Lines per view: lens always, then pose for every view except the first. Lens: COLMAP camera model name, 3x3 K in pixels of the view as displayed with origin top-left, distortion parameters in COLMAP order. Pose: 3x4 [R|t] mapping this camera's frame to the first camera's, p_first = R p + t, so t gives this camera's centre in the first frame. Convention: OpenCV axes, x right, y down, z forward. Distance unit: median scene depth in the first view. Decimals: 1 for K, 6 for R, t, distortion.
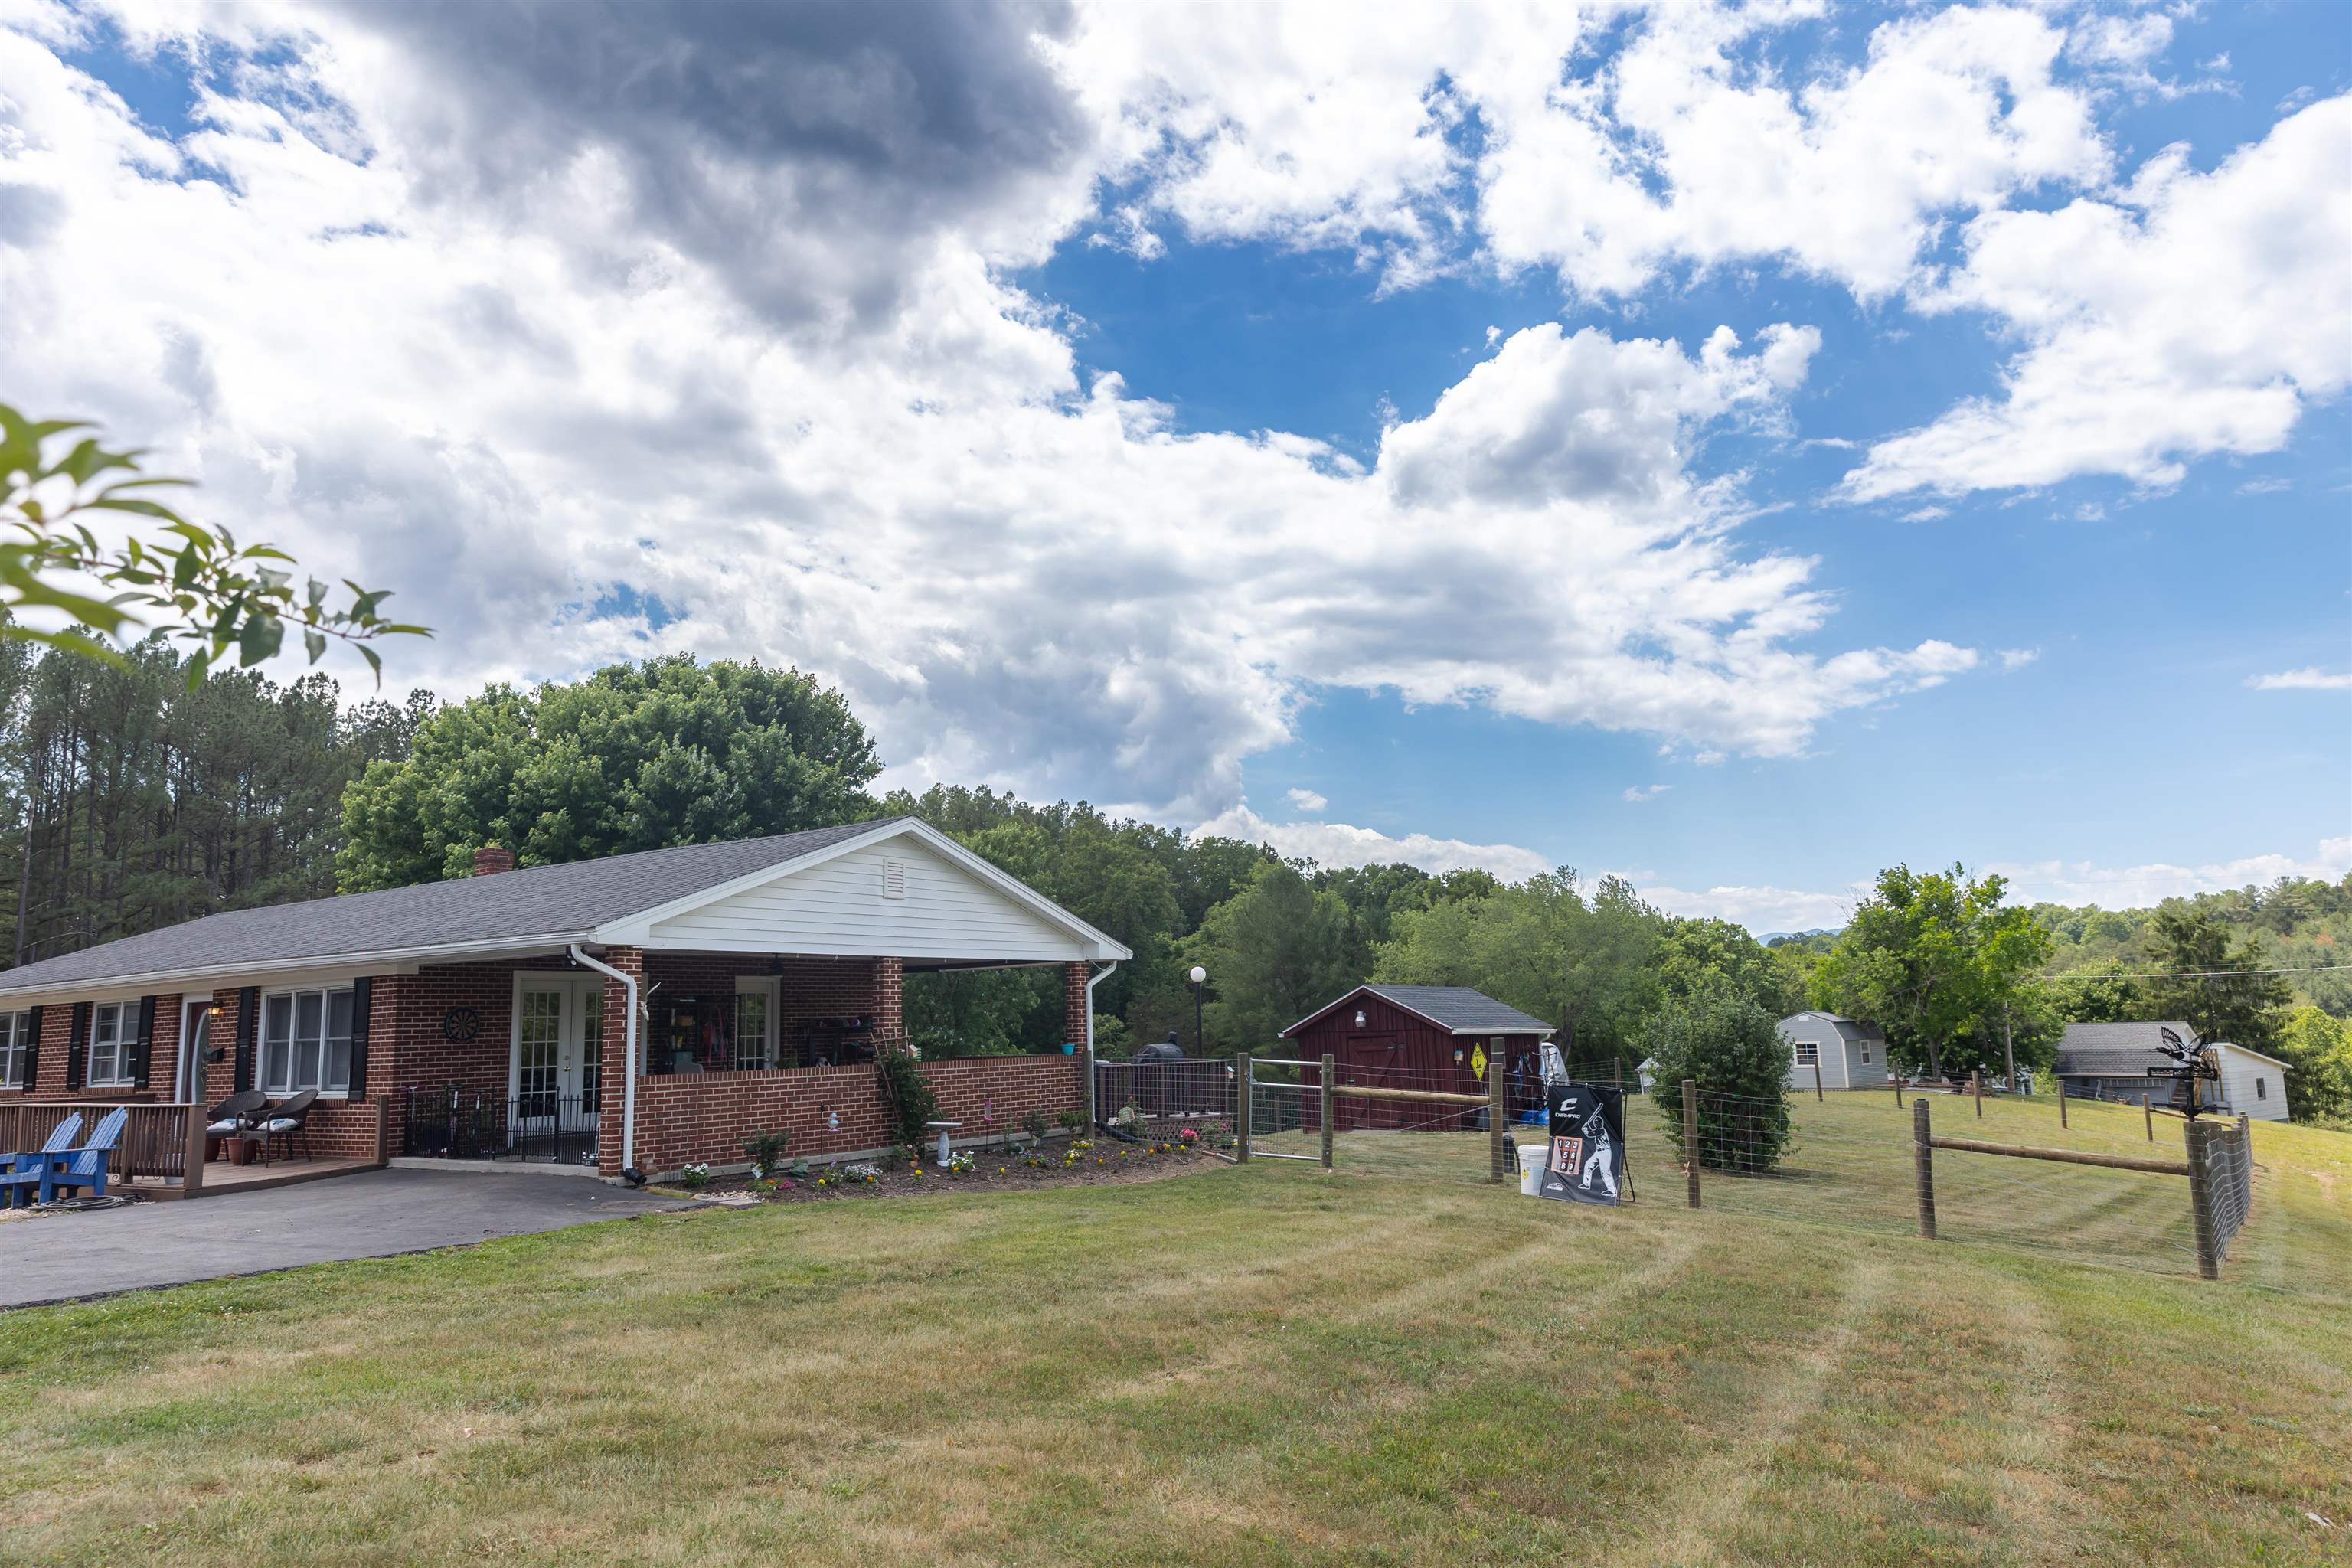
lens RADIAL K [[1544.7, 0, 1176.0], [0, 1544.7, 784.0], [0, 0, 1]] dist [0.019240, -0.003815]
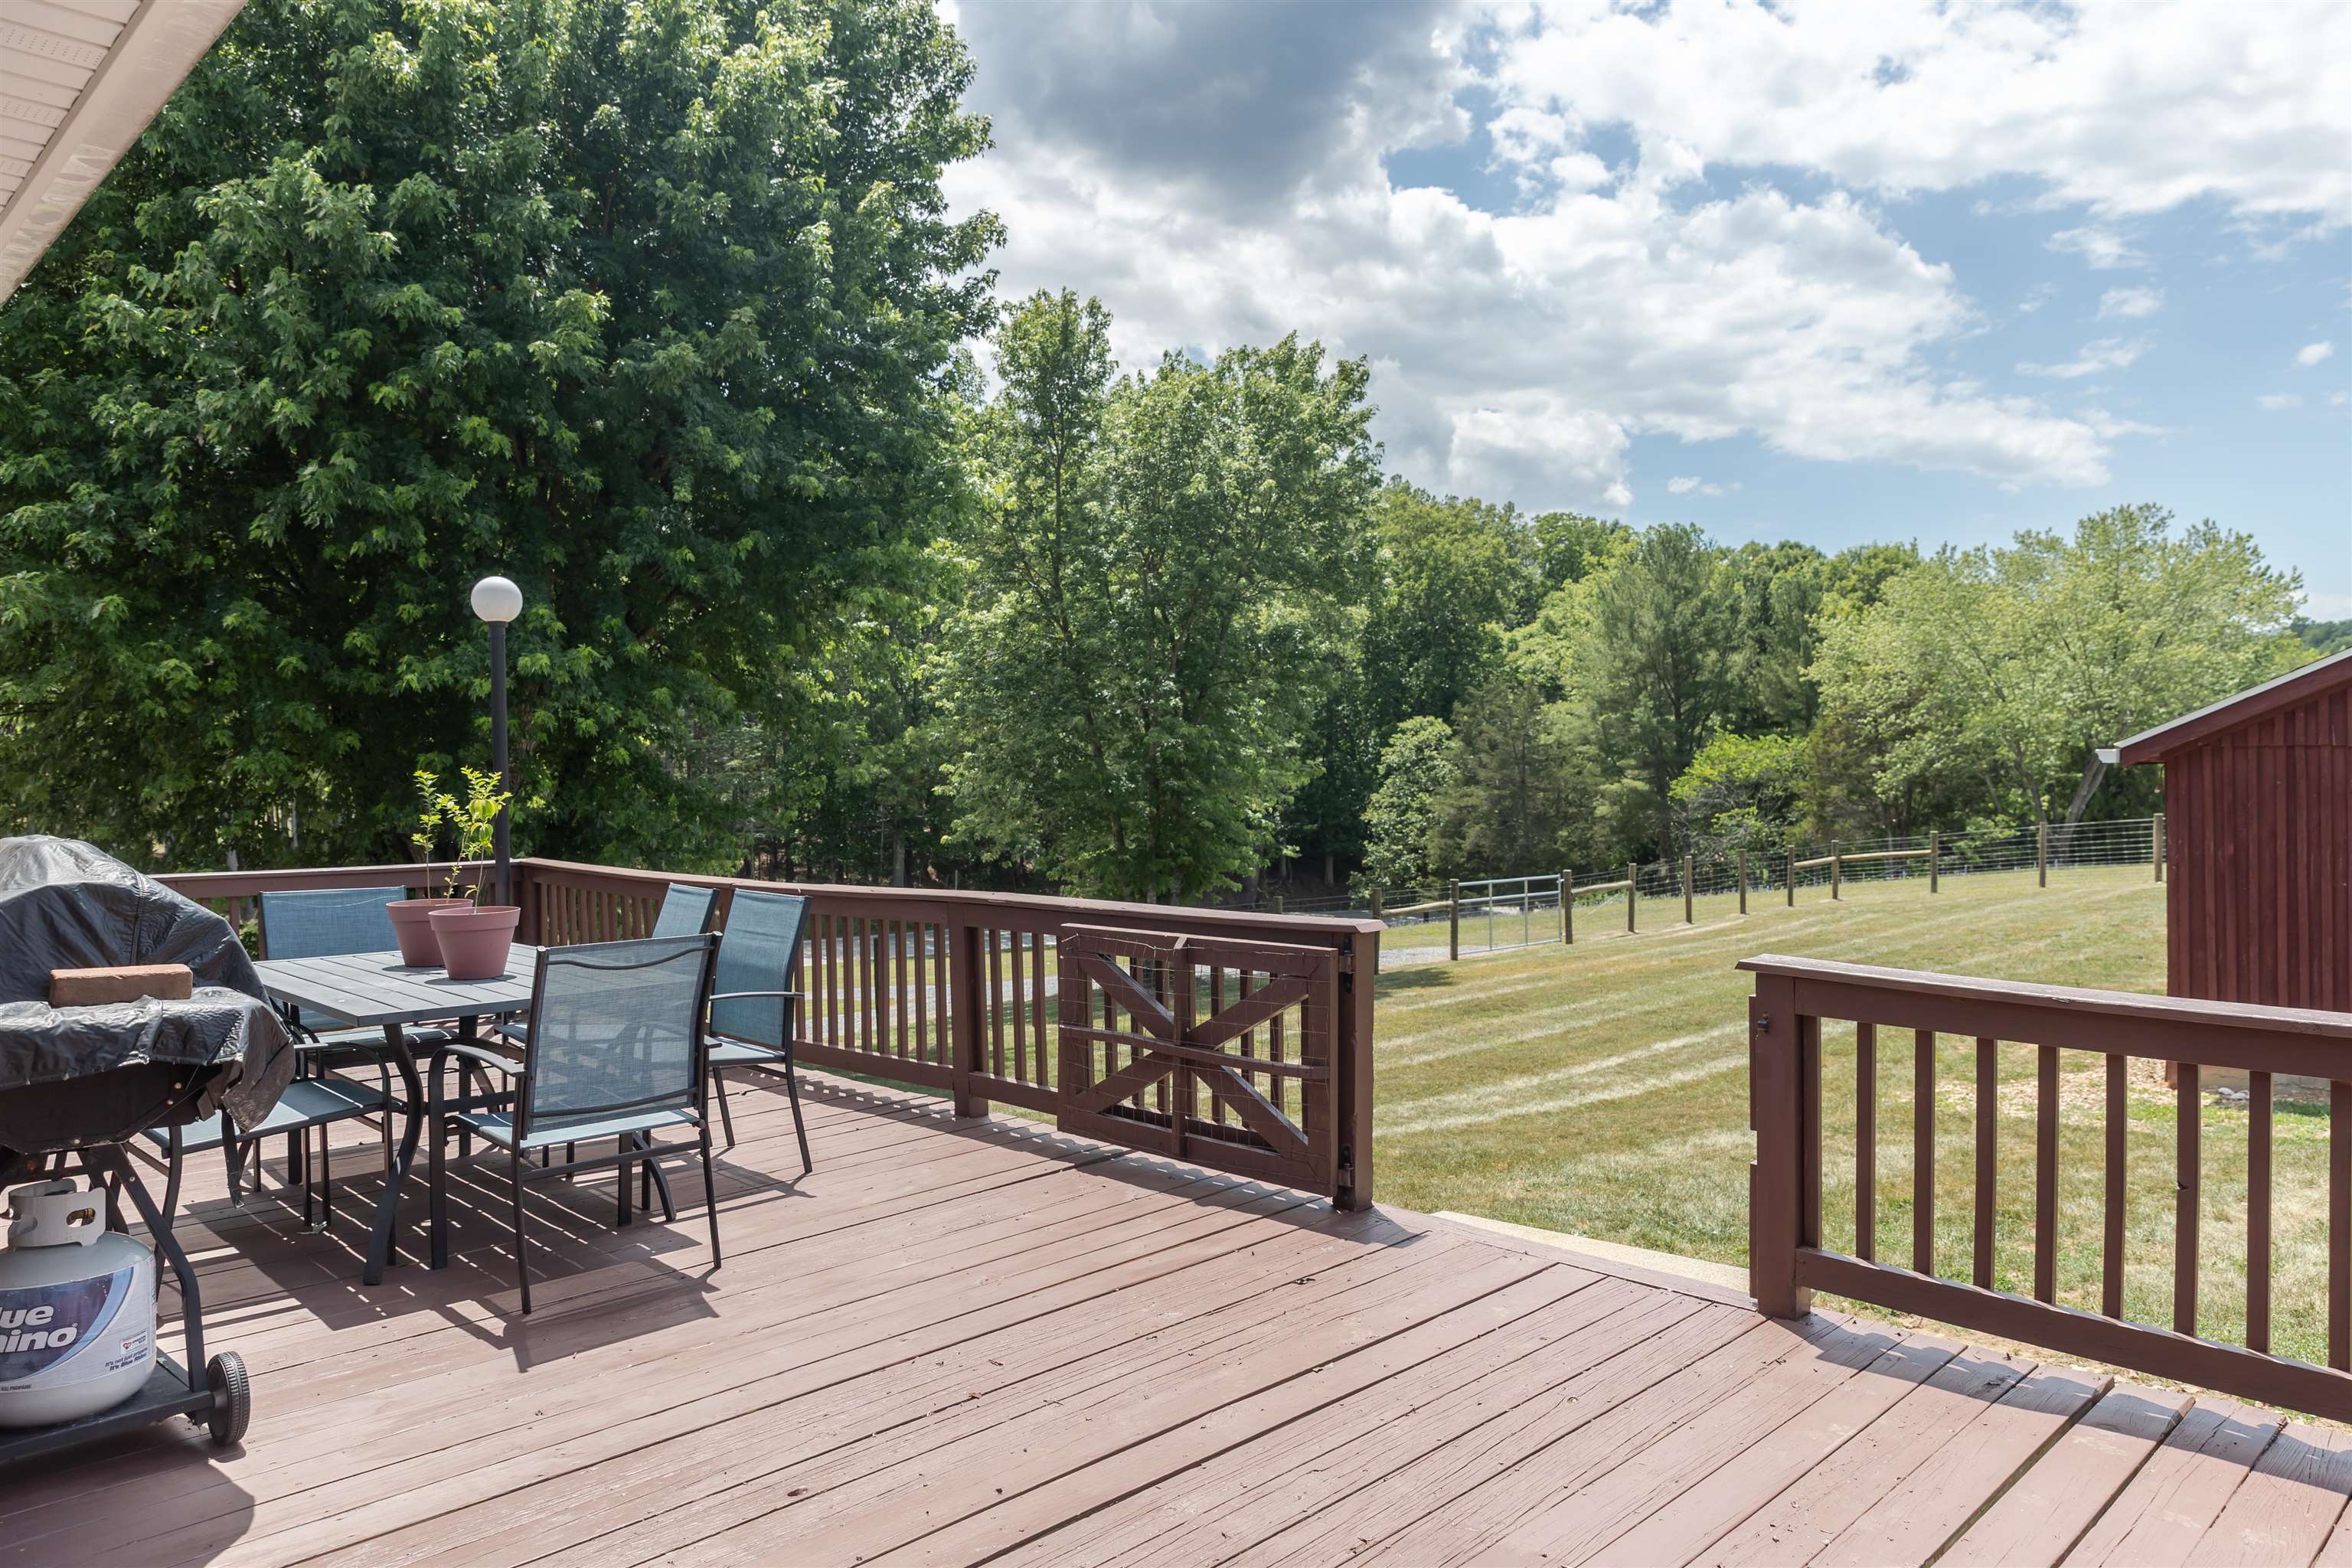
lens RADIAL K [[1544.7, 0, 1176.0], [0, 1544.7, 784.0], [0, 0, 1]] dist [0.019240, -0.003815]
pose [[0.980504, 0.023156, -0.195132, -0.058466], [0.014221, 0.982067, 0.187995, 0.108455], [0.195985, -0.187105, 0.962591, 0.672709]]
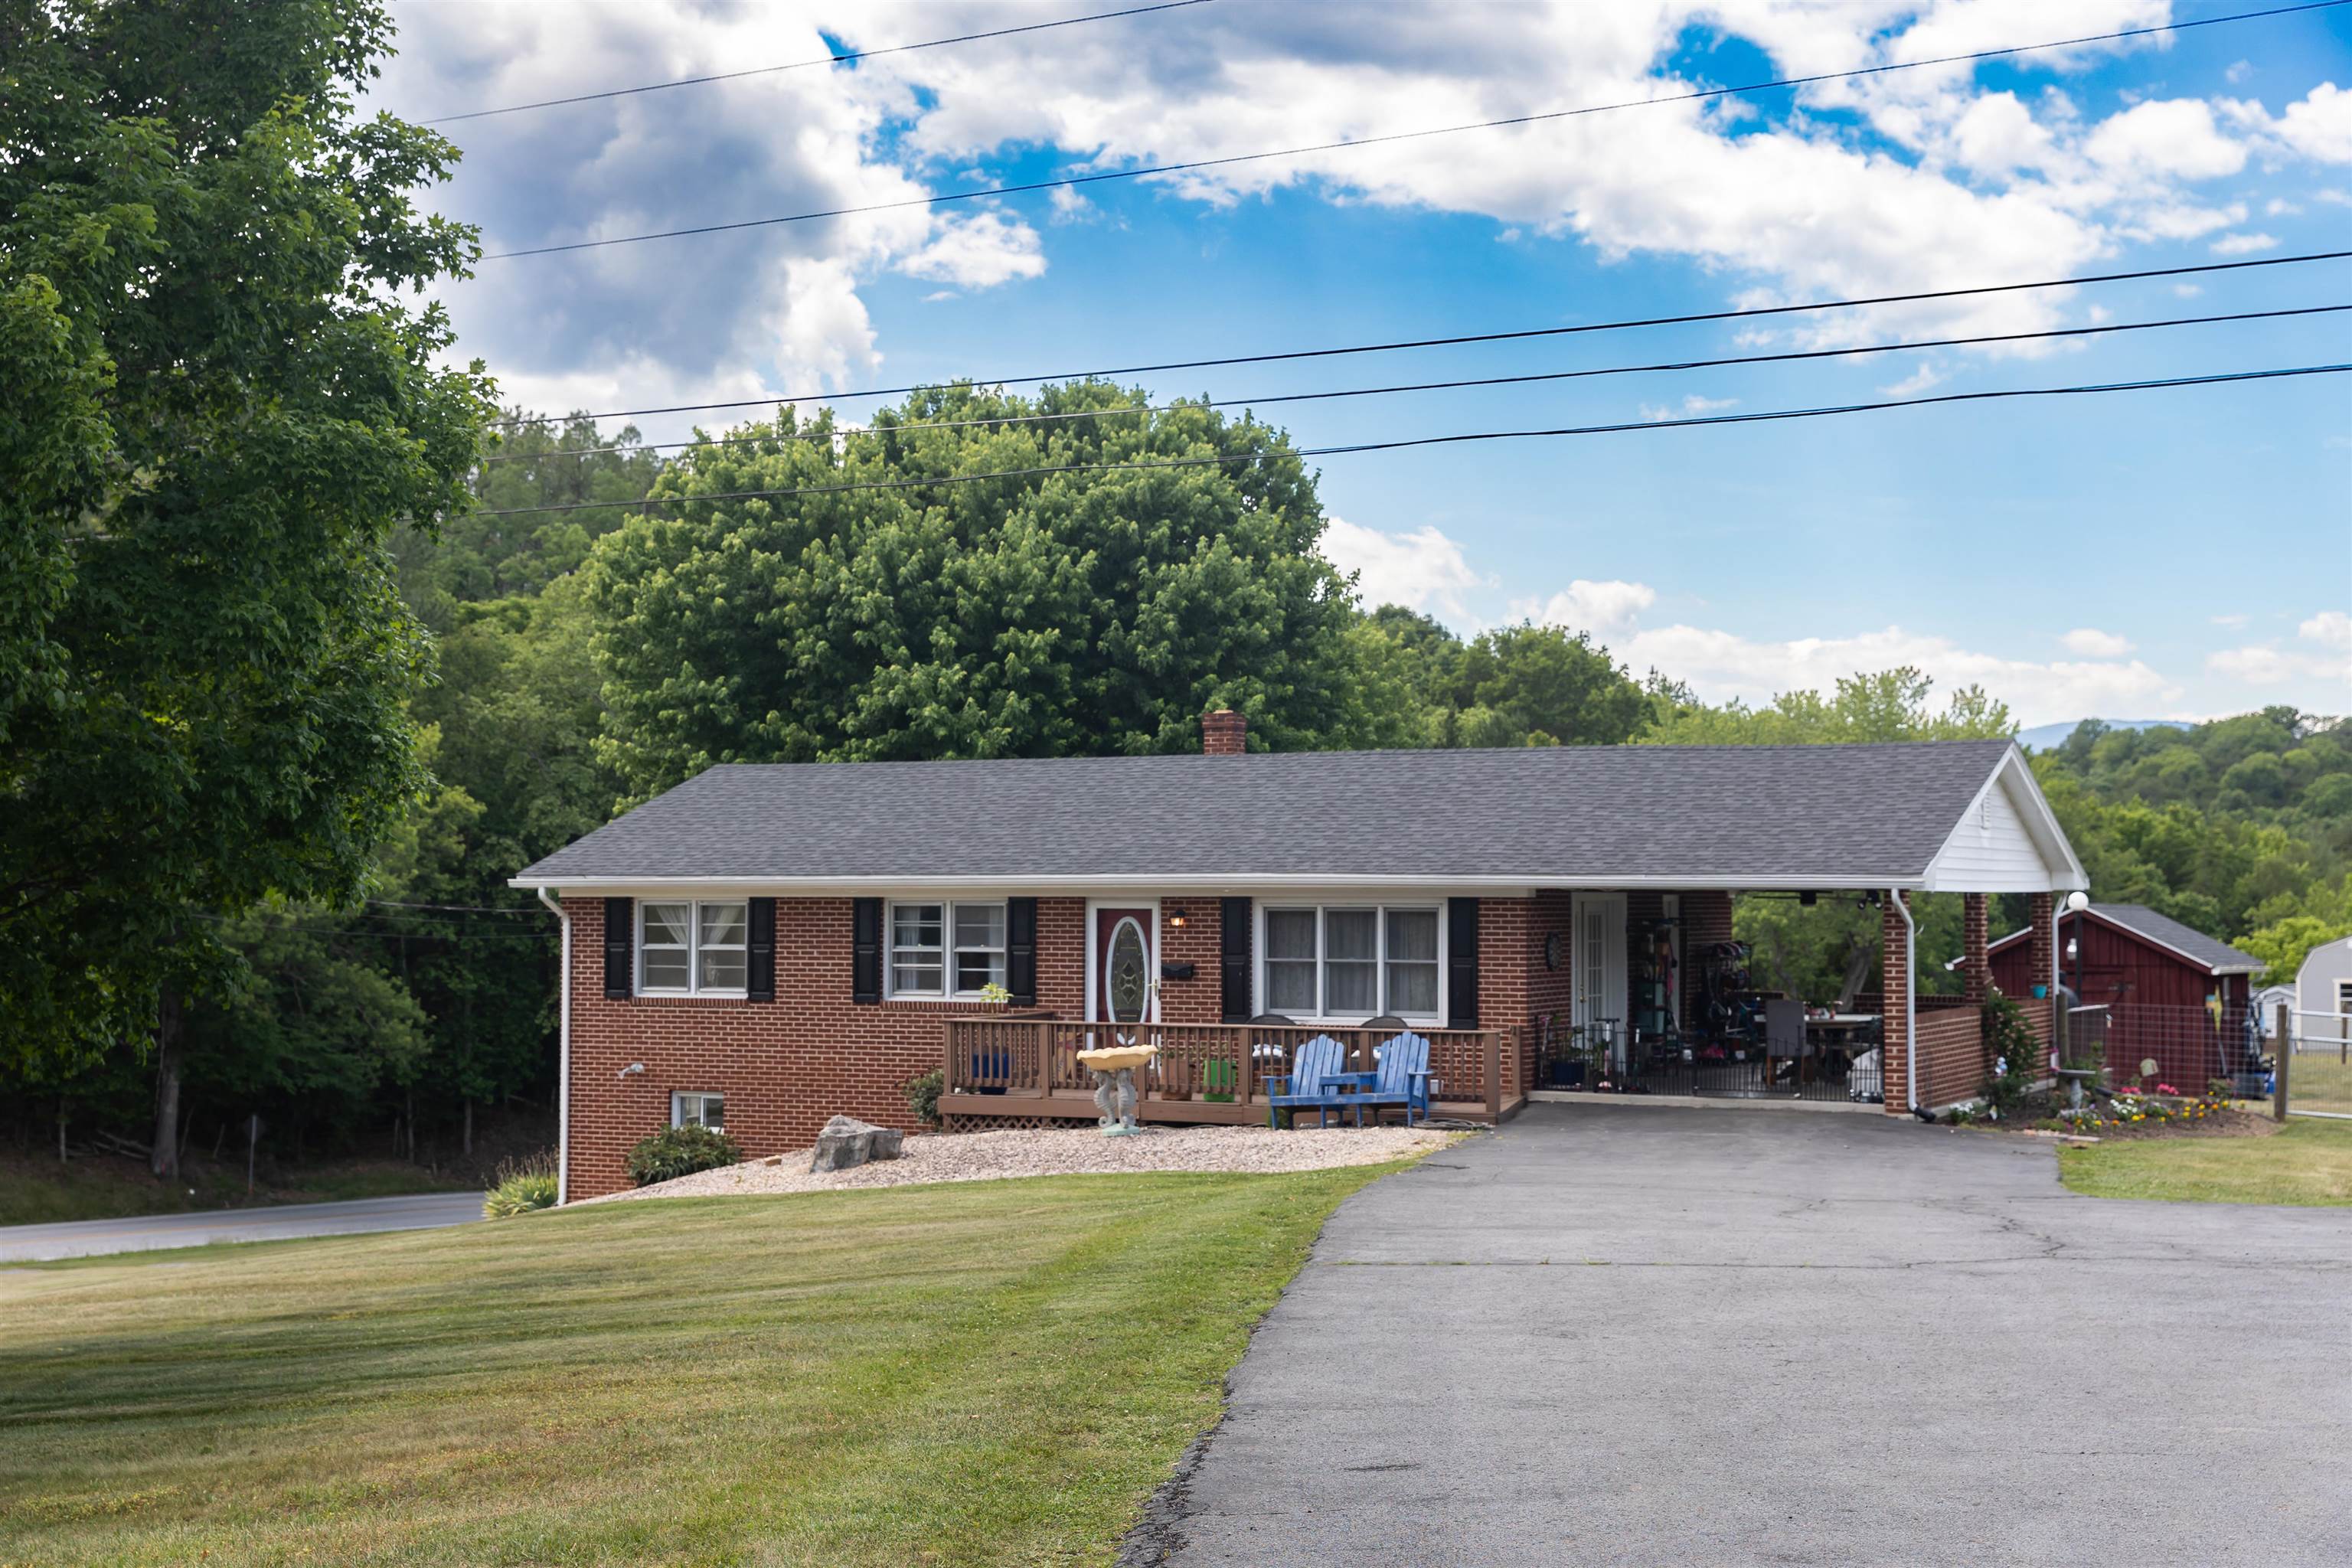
lens RADIAL K [[3307.6, 0, 1161.2], [0, 3307.6, 778.2], [0, 0, 1]] dist [0.006541, 0.000989]
pose [[0.987975, 0.038100, 0.149848, -0.548840], [-0.055800, 0.991710, 0.115749, -0.088500], [-0.144196, -0.122719, 0.981910, -0.483763]]
